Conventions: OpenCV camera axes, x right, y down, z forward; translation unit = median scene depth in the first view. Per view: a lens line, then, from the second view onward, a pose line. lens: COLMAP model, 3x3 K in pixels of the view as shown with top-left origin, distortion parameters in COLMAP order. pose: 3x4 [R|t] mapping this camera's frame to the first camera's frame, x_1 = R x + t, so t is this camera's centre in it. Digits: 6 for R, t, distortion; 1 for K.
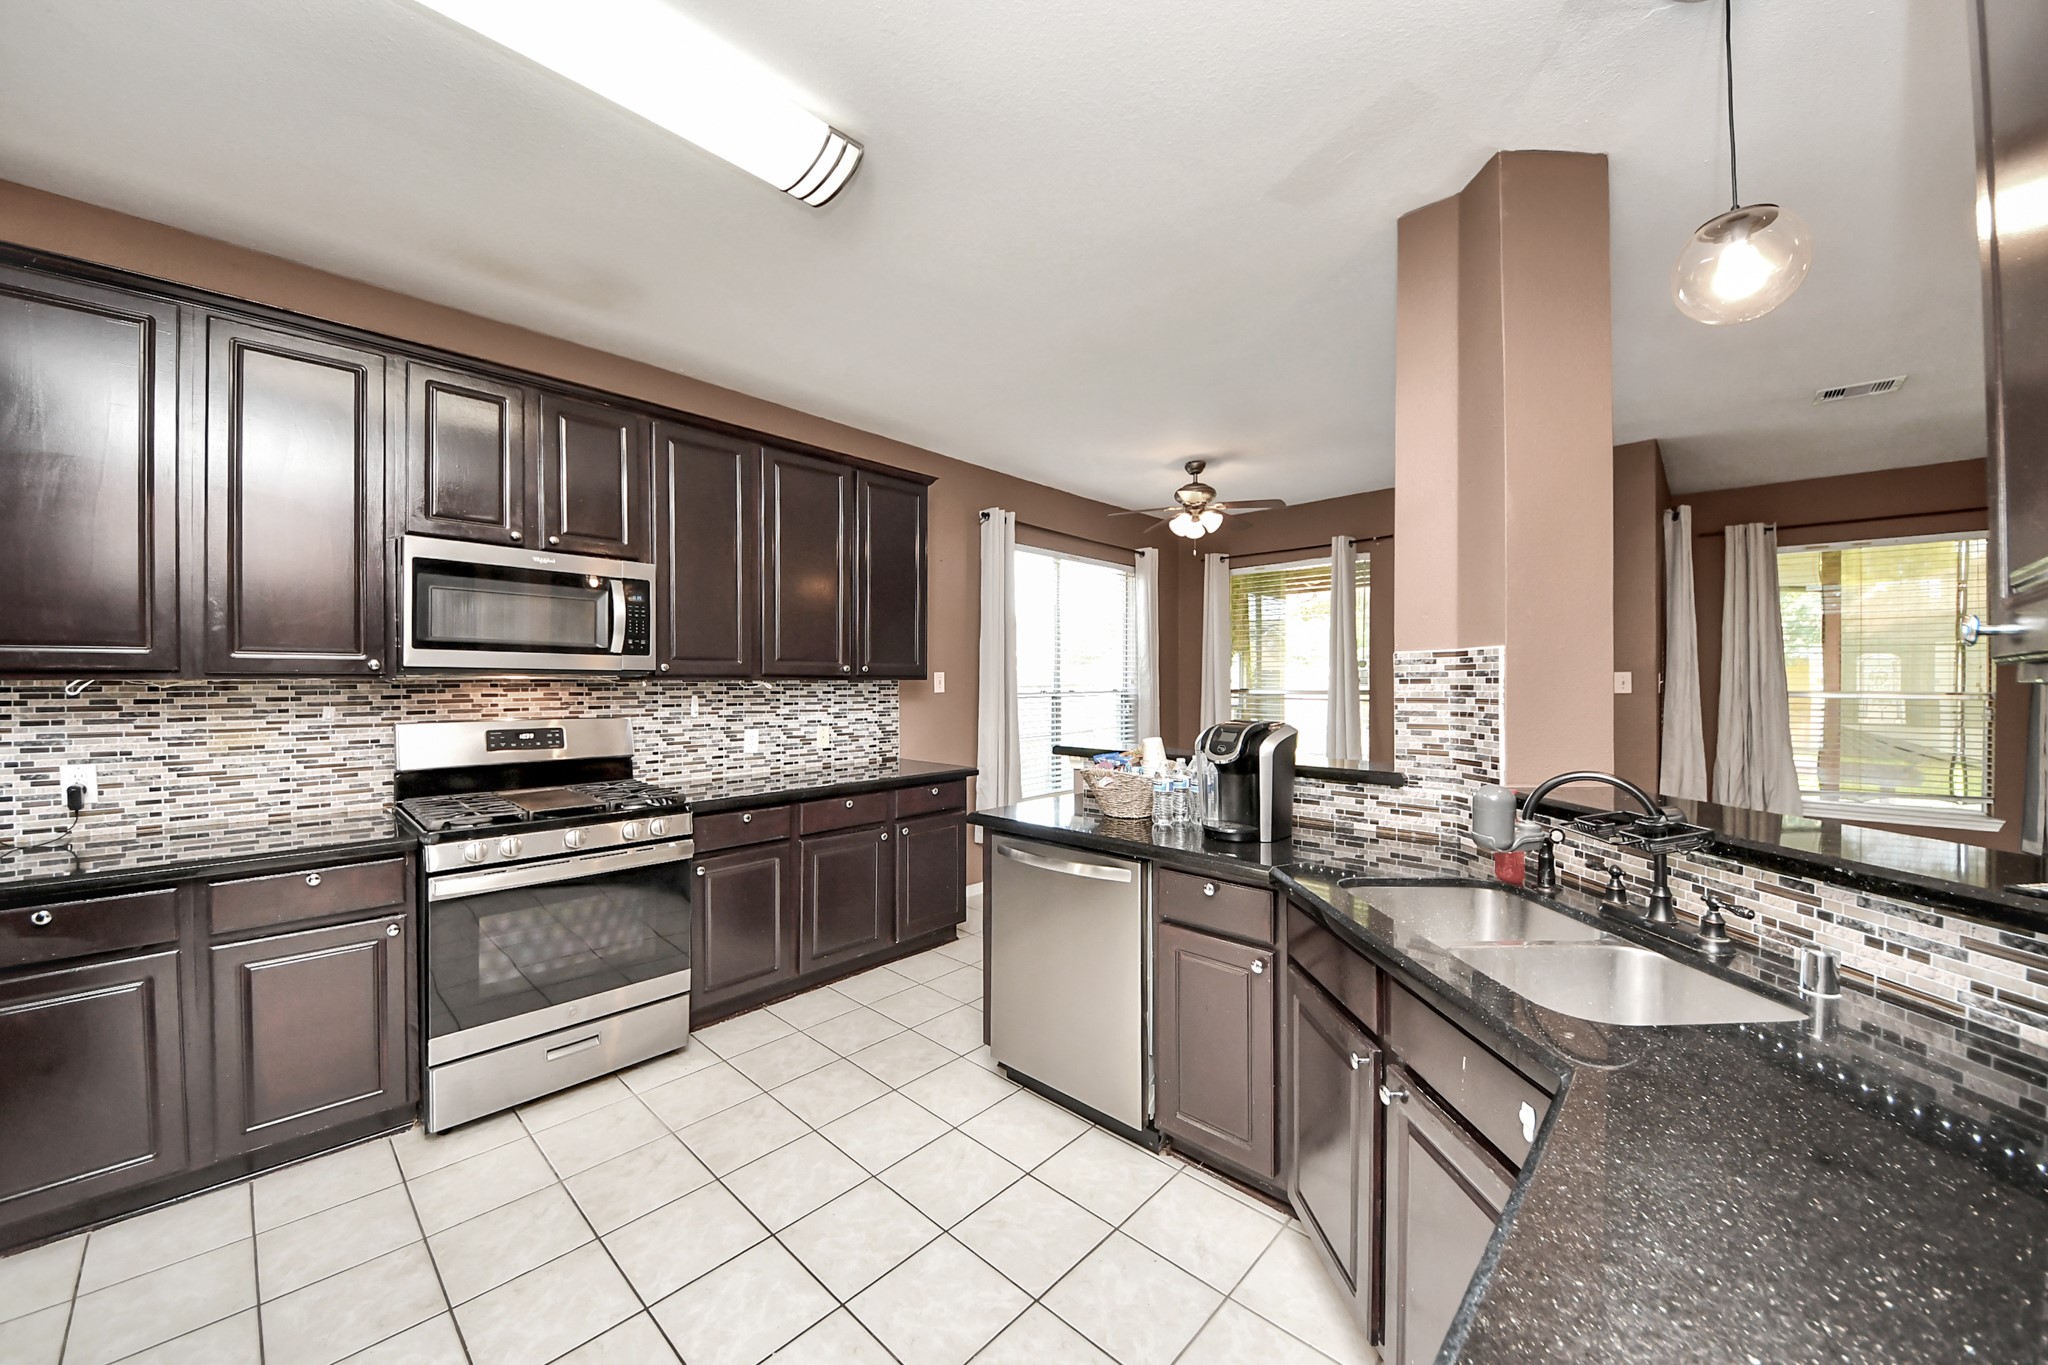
lens RADIAL K [[732.0, 0, 1018.0], [0, 732.0, 684.2], [0, 0, 1]] dist [0.014029, -0.008688]
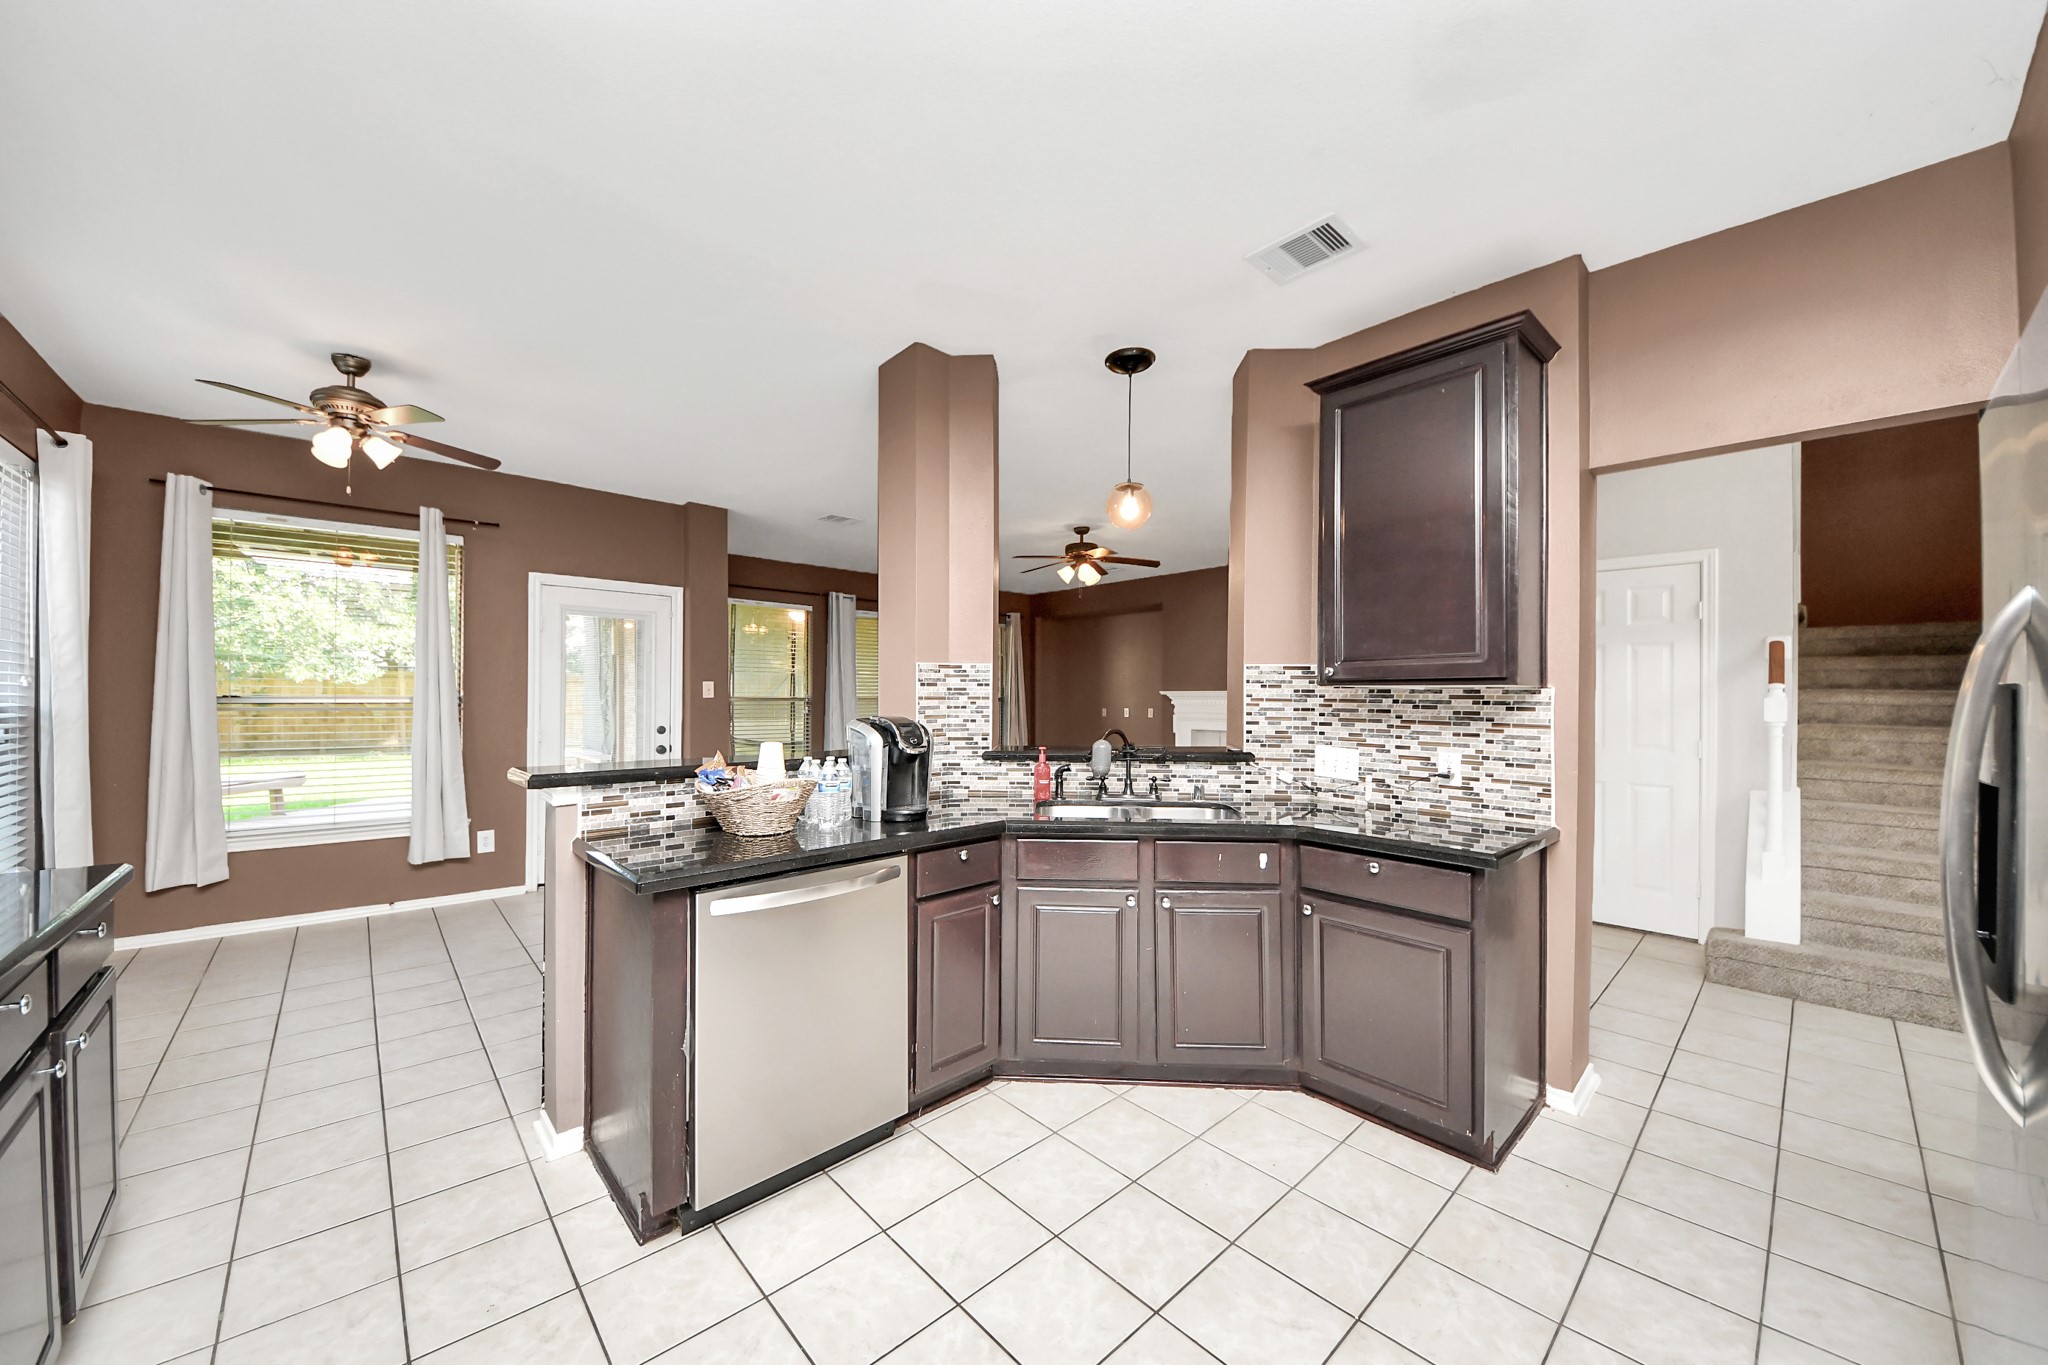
lens RADIAL K [[732.0, 0, 1006.8], [0, 732.0, 687.4], [0, 0, 1]] dist [0.014029, -0.008688]
pose [[0.078408, 0.011855, 0.996851, -0.493663], [-0.001209, 0.999930, -0.011797, 0.010394], [-0.996921, -0.000281, 0.078417, 0.445934]]
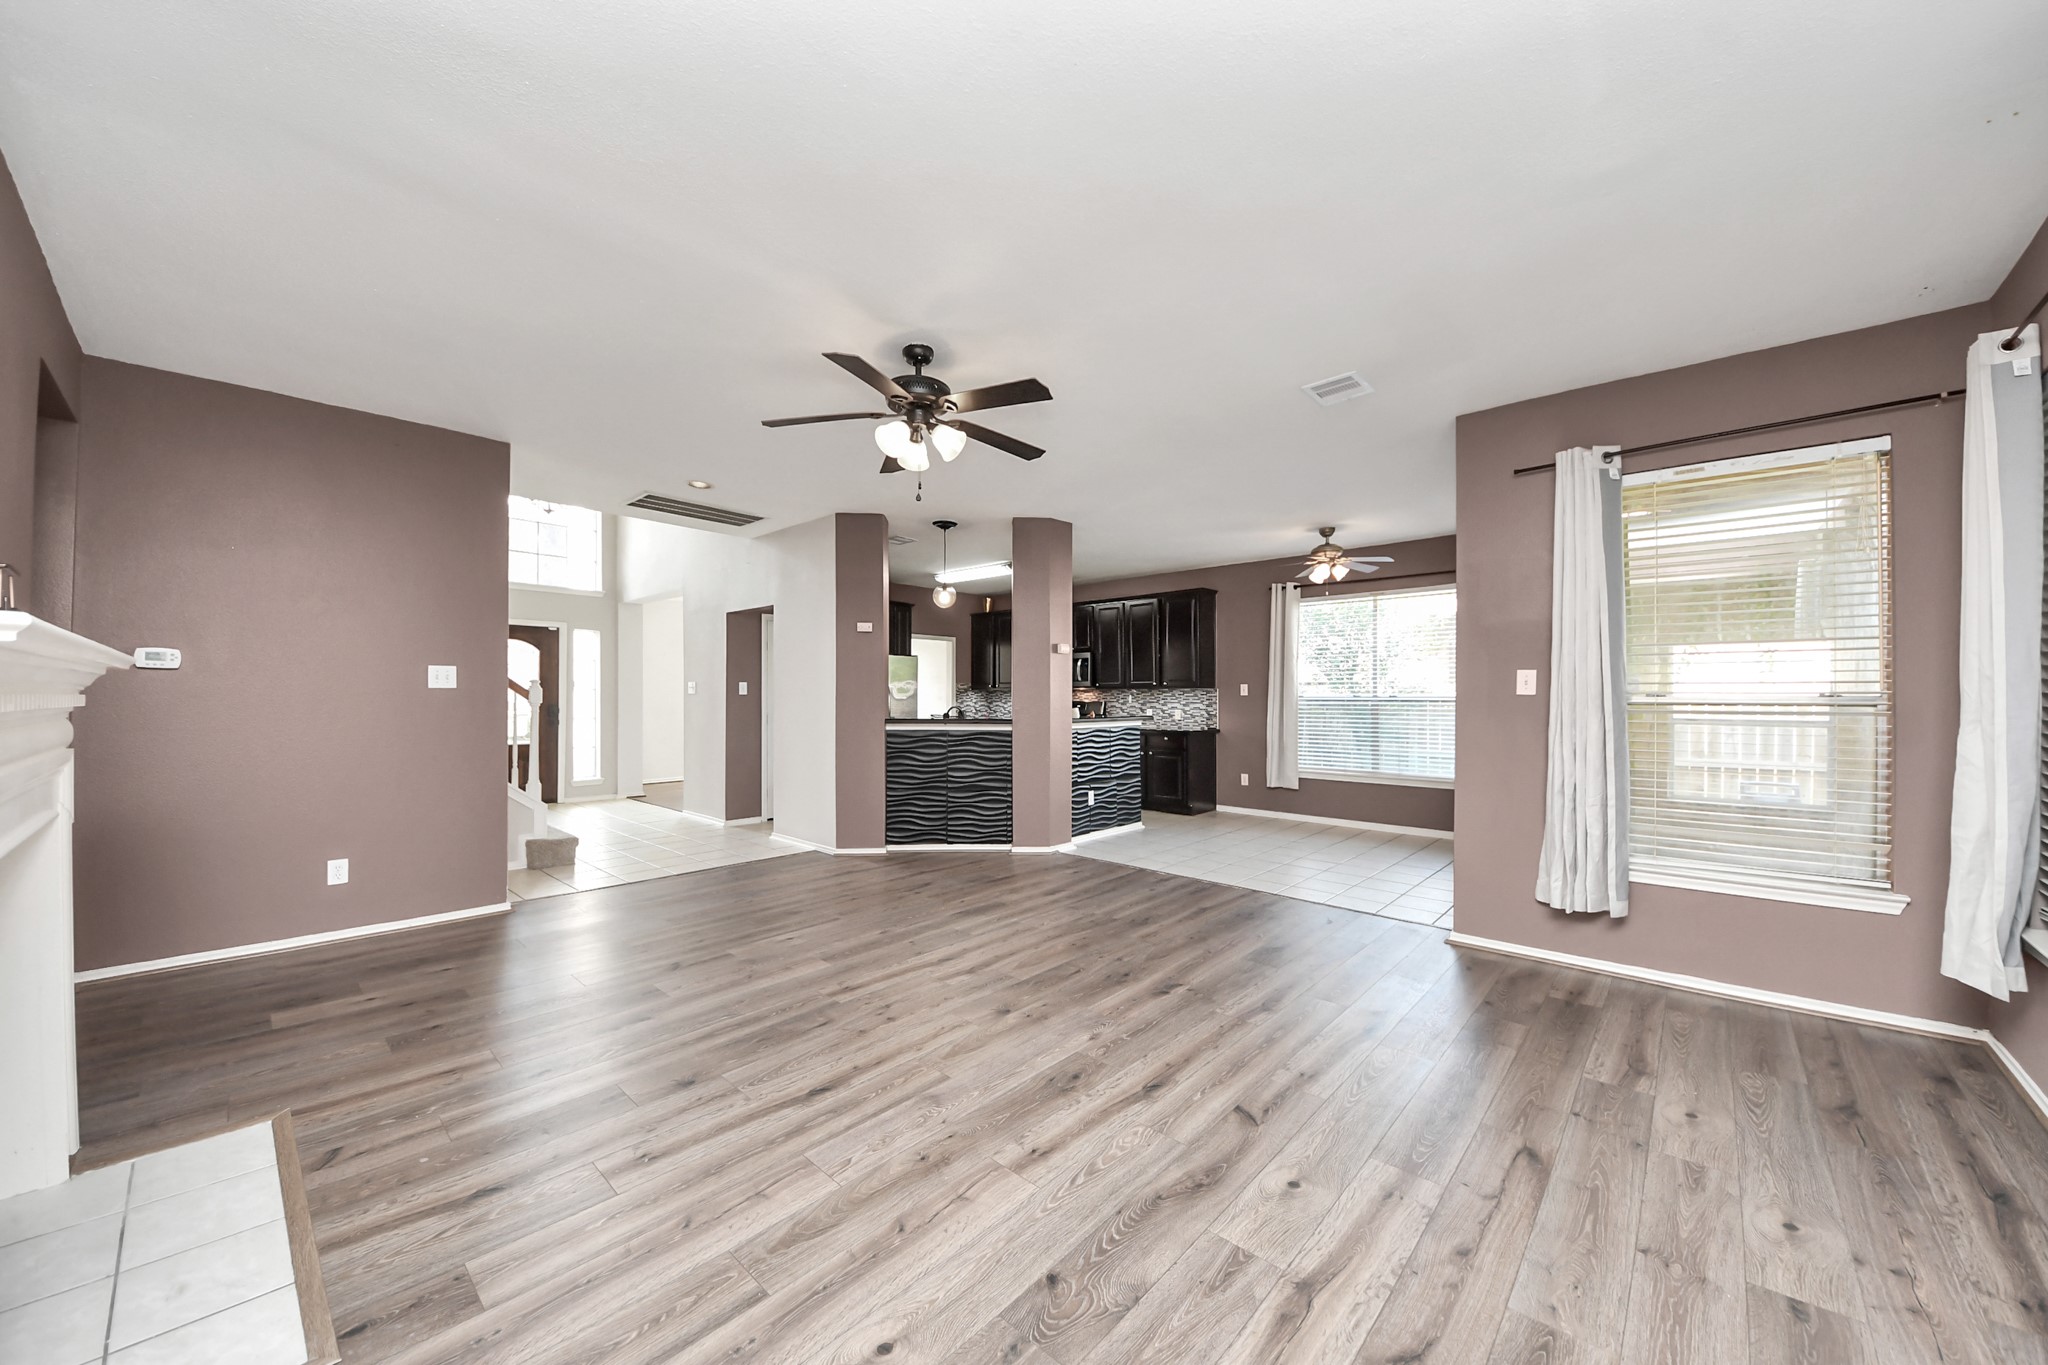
lens RADIAL K [[732.0, 0, 1013.1], [0, 732.0, 681.2], [0, 0, 1]] dist [0.014029, -0.008688]
pose [[0.008021, -0.020167, -0.999764, 2.055612], [-0.007146, 0.999770, -0.020224, 0.020540], [0.999942, 0.007307, 0.007875, 0.507284]]
